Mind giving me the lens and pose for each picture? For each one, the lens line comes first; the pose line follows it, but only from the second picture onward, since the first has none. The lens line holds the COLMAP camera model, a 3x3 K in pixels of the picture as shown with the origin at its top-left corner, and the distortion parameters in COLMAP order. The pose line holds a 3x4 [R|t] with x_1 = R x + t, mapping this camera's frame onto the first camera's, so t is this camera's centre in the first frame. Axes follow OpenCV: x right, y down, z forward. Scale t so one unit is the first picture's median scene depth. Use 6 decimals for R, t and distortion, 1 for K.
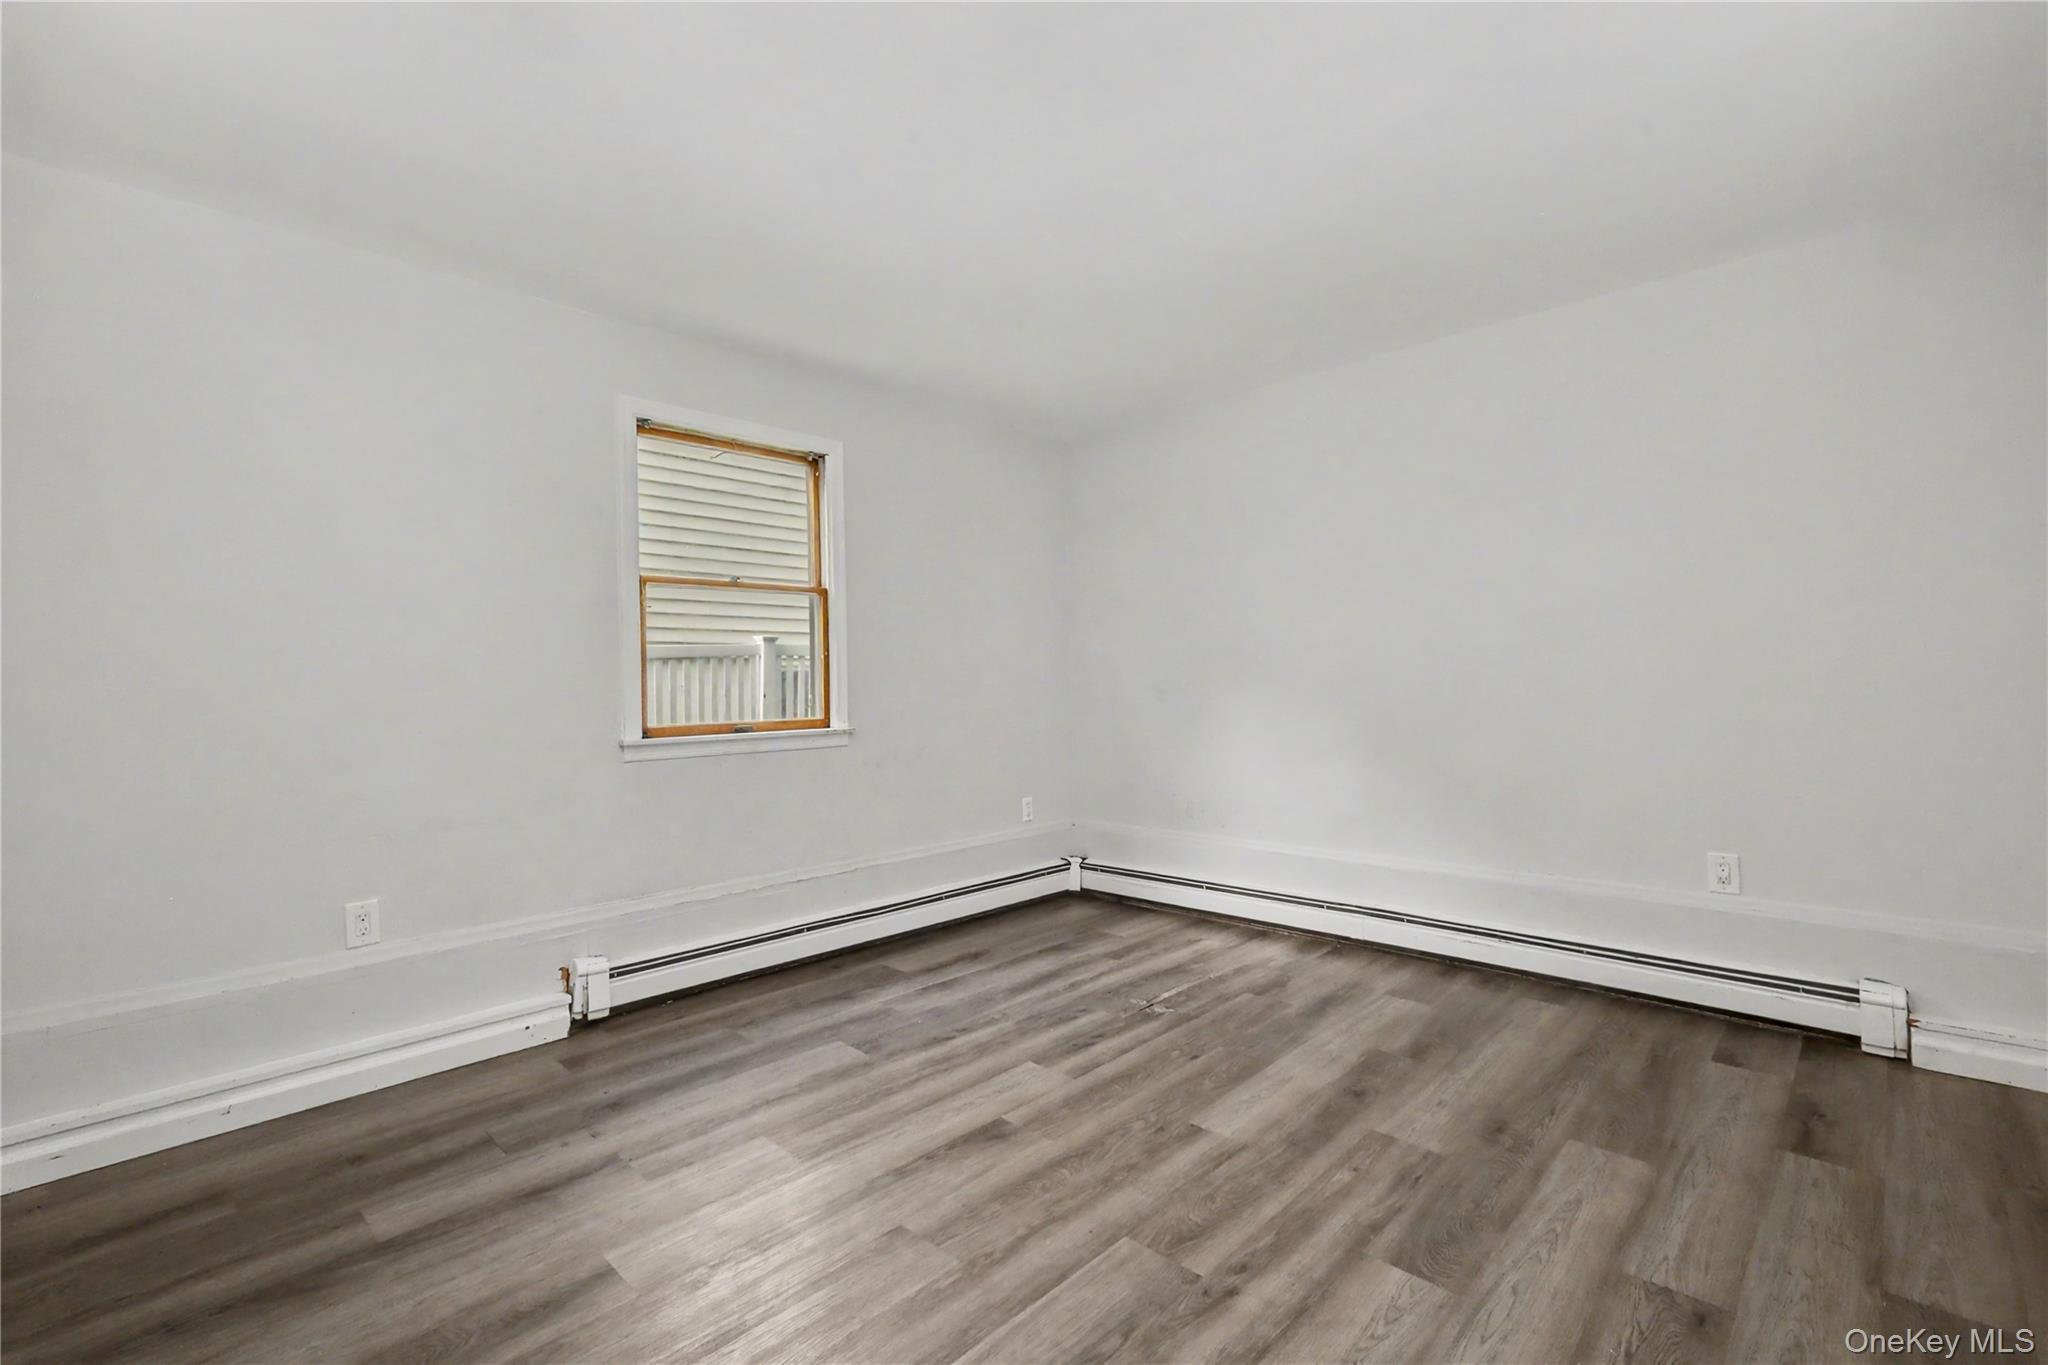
lens RADIAL K [[905.8, 0, 1023.5], [0, 905.8, 683.8], [0, 0, 1]] dist [0.002349, 0.000716]
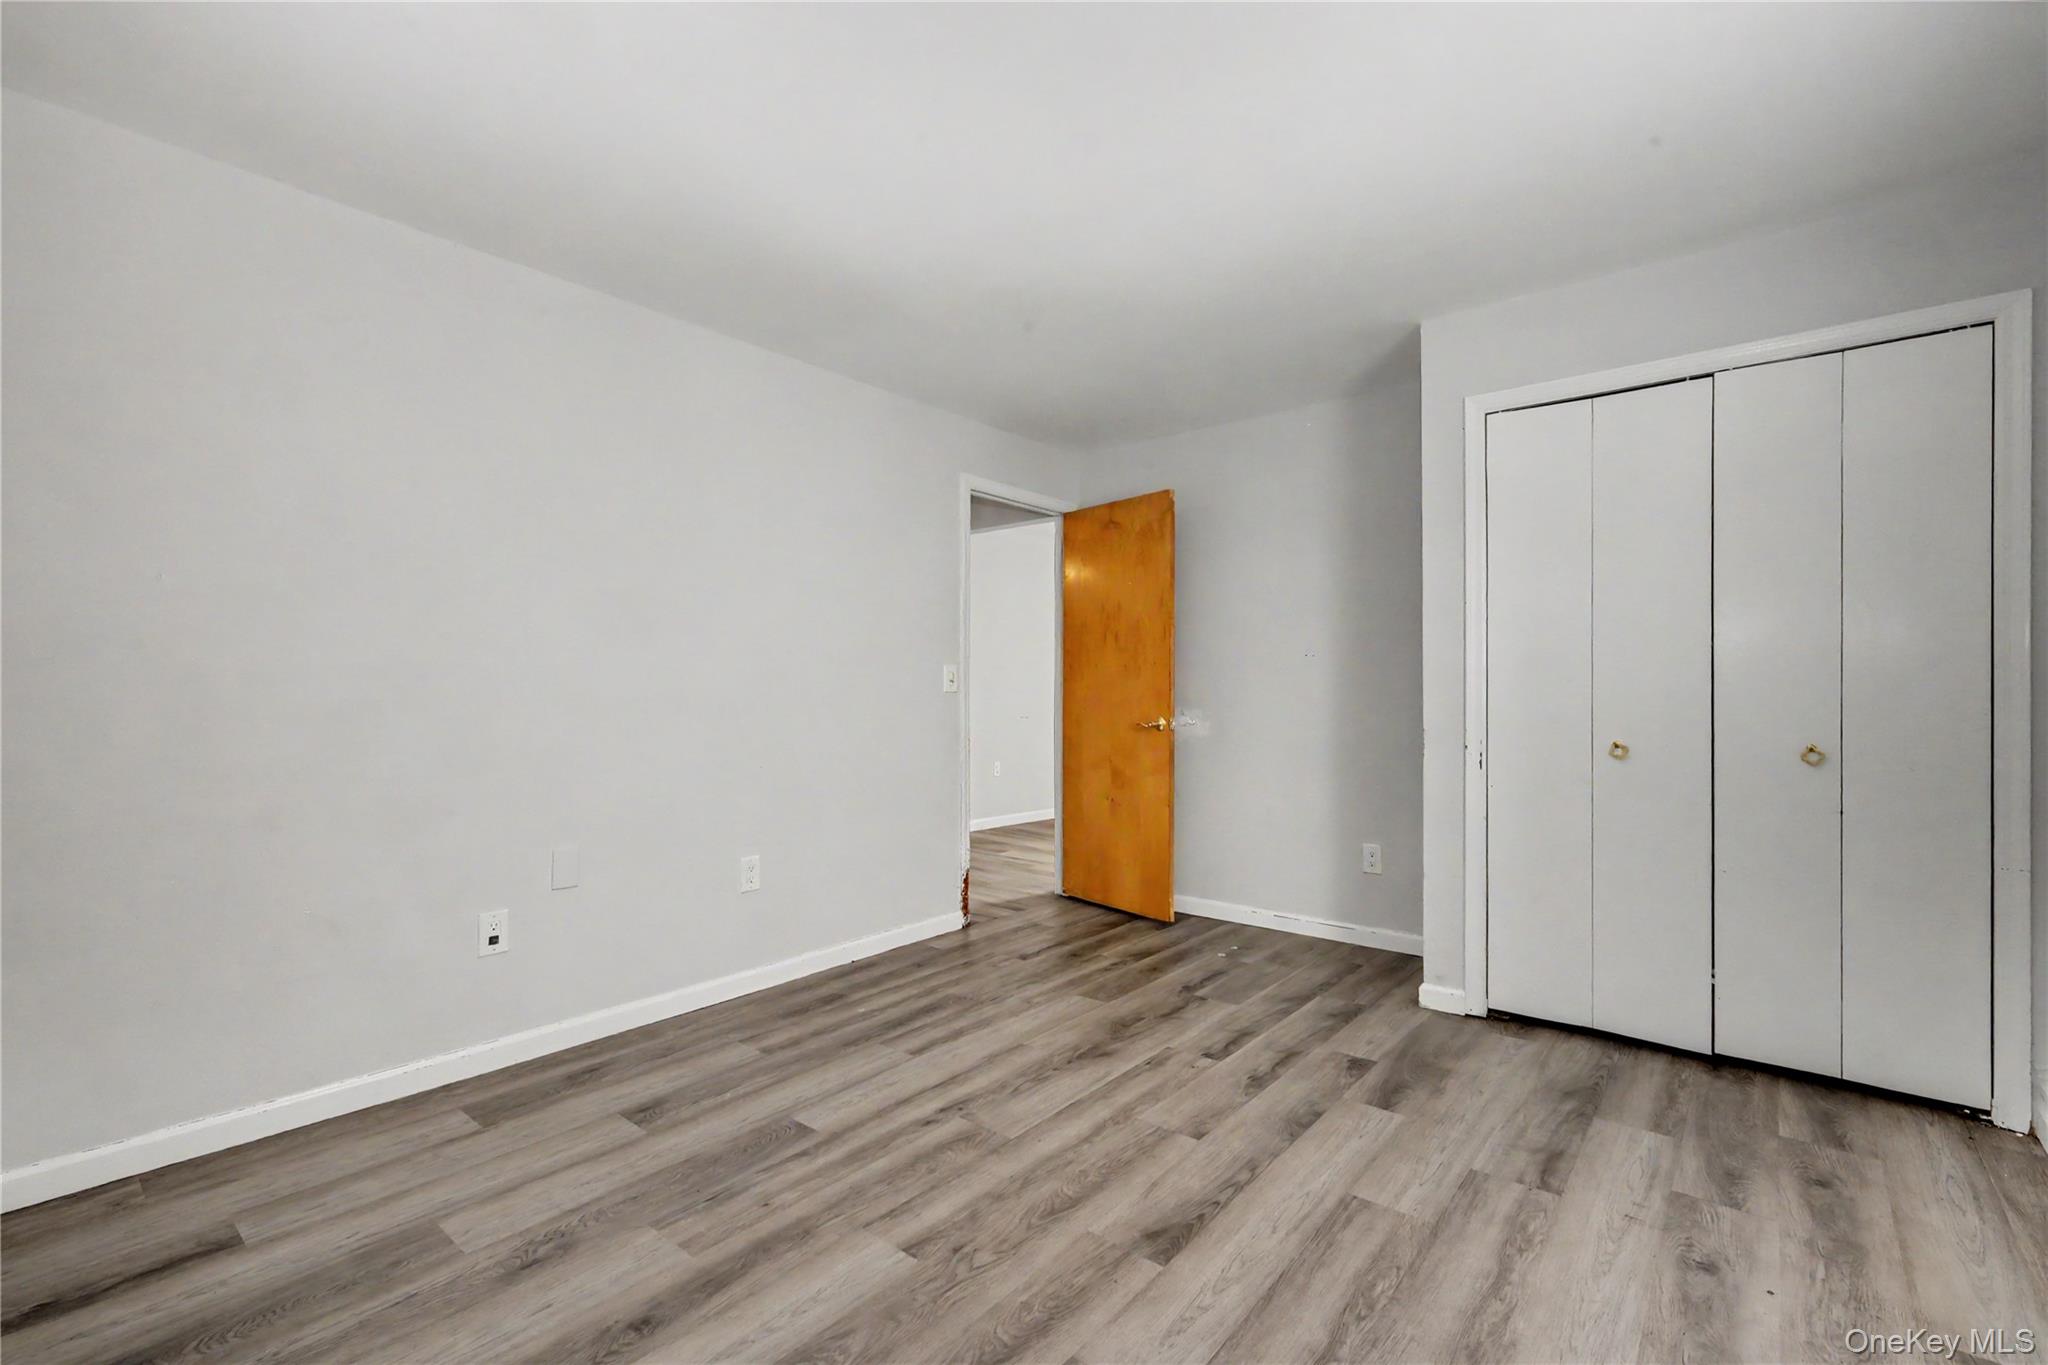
lens RADIAL K [[905.8, 0, 1024.4], [0, 905.8, 686.5], [0, 0, 1]] dist [0.002349, 0.000716]
pose [[-0.997194, 0.016798, -0.072951, 0.158503], [0.017032, 0.999852, -0.002598, -0.002757], [0.072897, -0.003833, -0.997332, 2.018726]]
